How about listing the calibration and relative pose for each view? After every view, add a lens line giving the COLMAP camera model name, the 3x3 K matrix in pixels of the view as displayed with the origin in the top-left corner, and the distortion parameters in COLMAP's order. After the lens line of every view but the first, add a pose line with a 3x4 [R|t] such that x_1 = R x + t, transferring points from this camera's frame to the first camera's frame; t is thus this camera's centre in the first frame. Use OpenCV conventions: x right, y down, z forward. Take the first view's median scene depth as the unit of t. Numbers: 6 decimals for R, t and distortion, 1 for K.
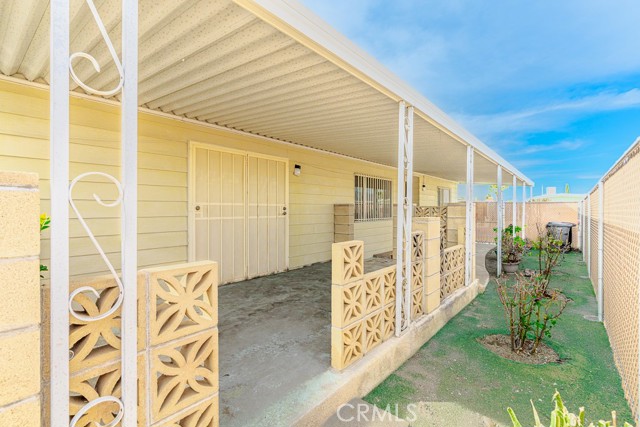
lens RADIAL K [[298.0, 0, 318.5], [0, 298.0, 213.0], [0, 0, 1]] dist [0.000071, 0.001046]
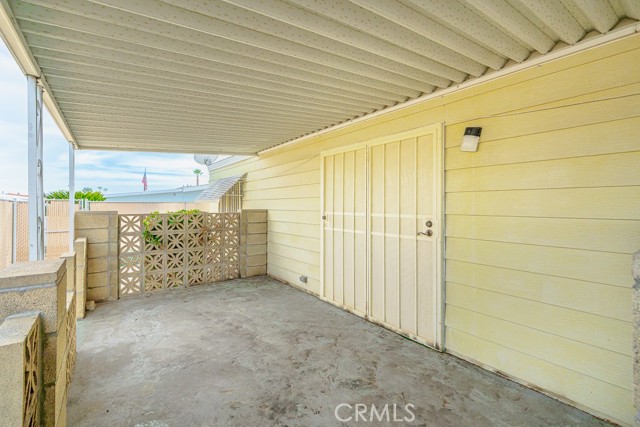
lens RADIAL K [[298.0, 0, 330.6], [0, 298.0, 203.4], [0, 0, 1]] dist [0.000071, 0.001046]
pose [[-0.220645, -0.004199, -0.975345, 0.566550], [-0.010924, 0.999939, -0.001834, -0.063169], [0.975293, 0.010250, -0.220677, 1.261767]]
